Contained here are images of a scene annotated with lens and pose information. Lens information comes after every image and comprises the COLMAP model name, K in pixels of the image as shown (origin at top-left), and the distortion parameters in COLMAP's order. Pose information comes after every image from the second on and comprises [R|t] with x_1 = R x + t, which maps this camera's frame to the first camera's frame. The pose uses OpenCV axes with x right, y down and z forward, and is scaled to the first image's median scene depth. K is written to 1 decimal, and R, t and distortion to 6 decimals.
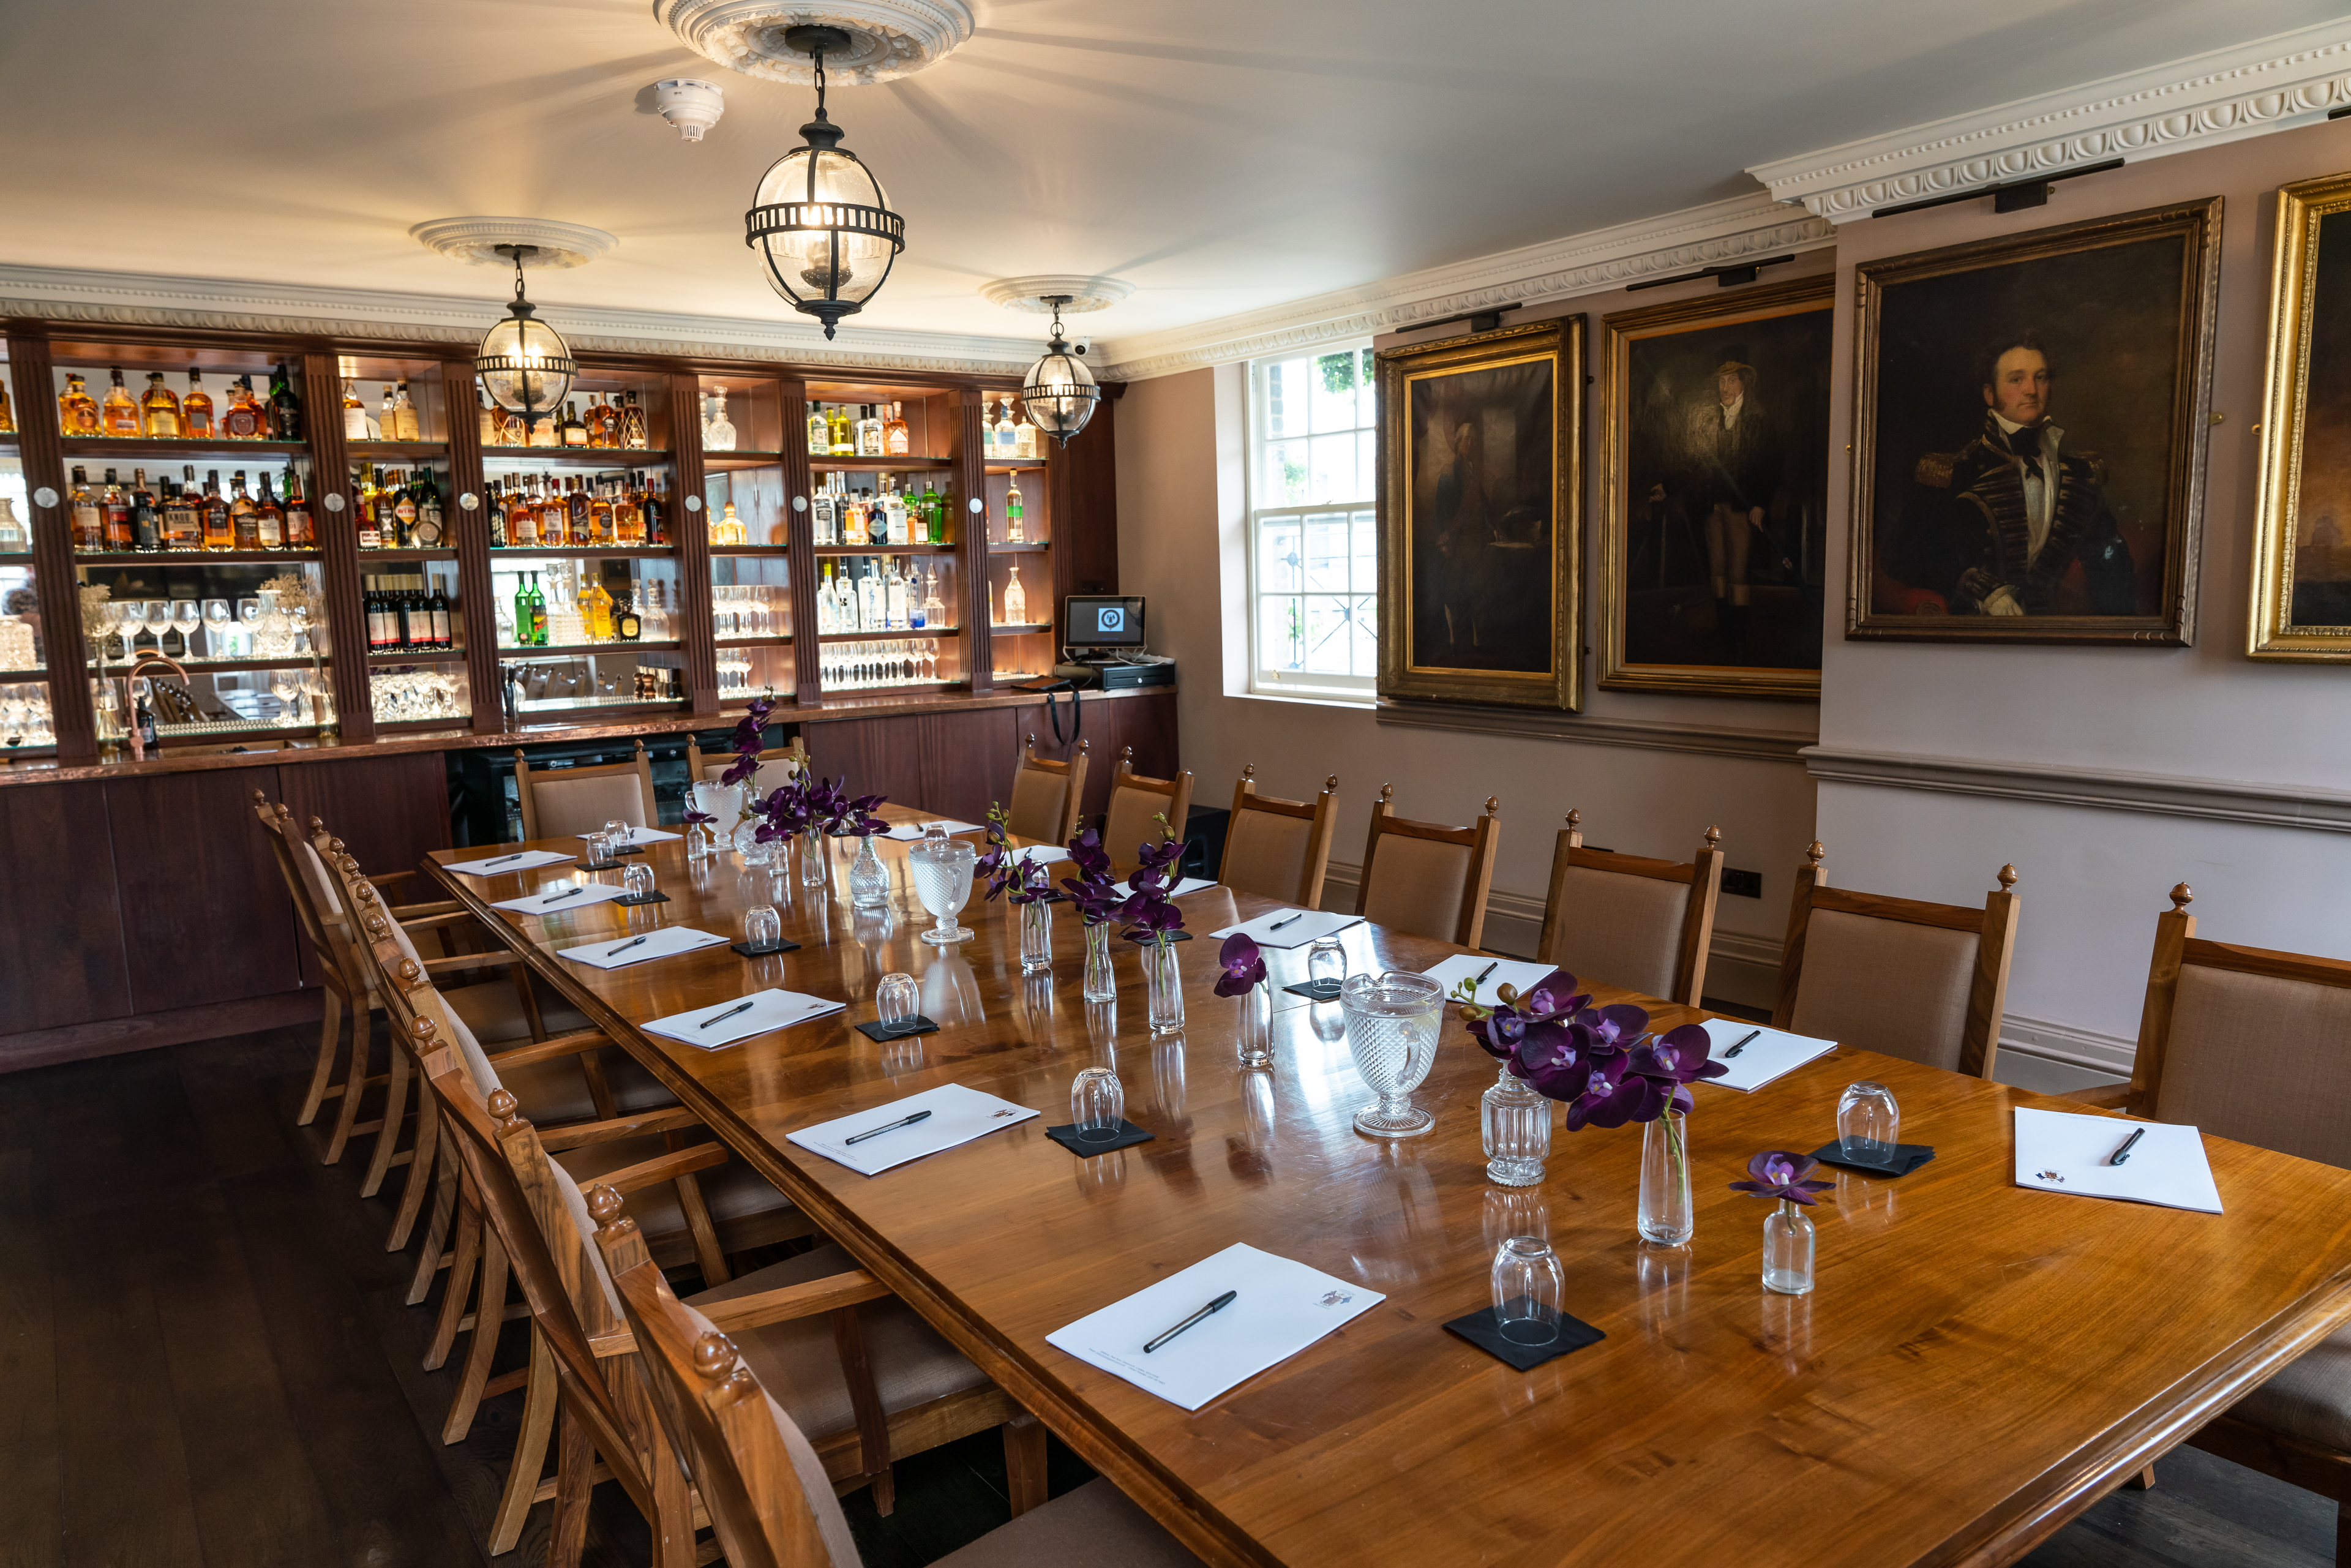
lens RADIAL K [[1548.3, 0, 1175.5], [0, 1548.3, 784.0], [0, 0, 1]] dist [-0.001309, 0.000801]
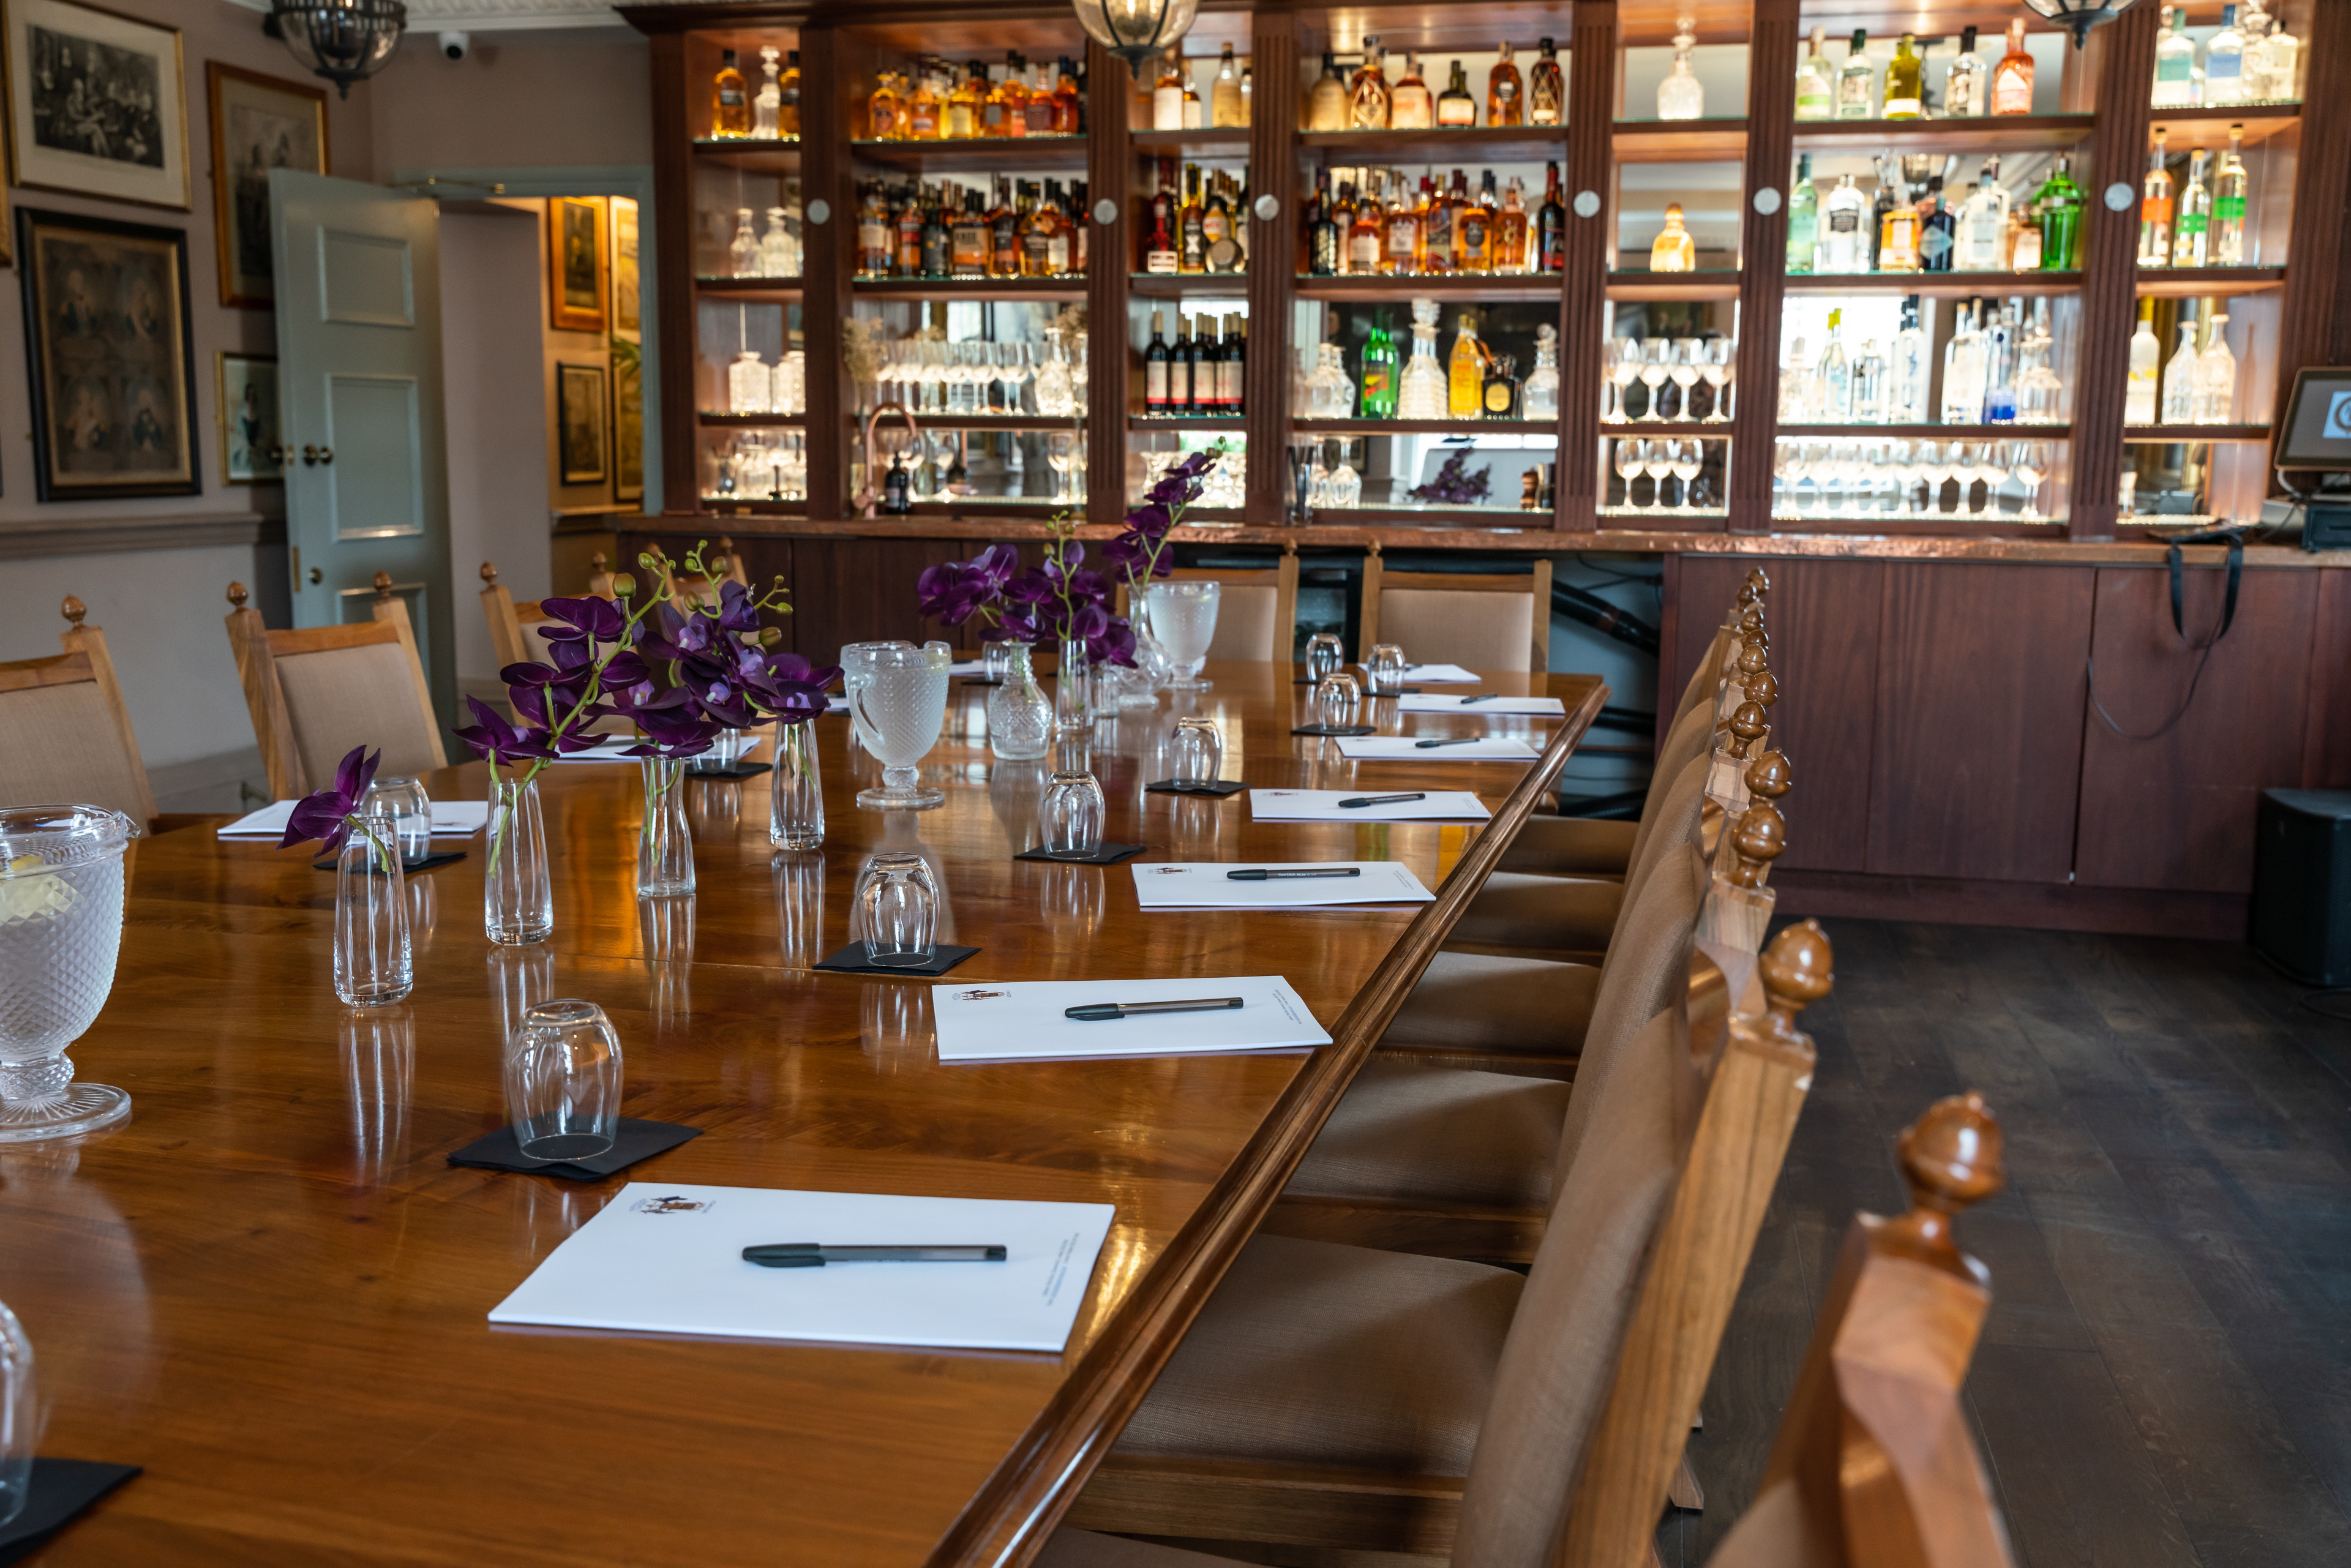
lens RADIAL K [[2249.4, 0, 1175.5], [0, 2249.4, 784.0], [0, 0, 1]] dist [0.019240, 0.012916]
pose [[0.660811, 0.150011, -0.735409, 0.313124], [-0.124572, 0.988154, 0.089631, -0.006048], [0.740143, 0.032382, 0.671670, 0.261265]]
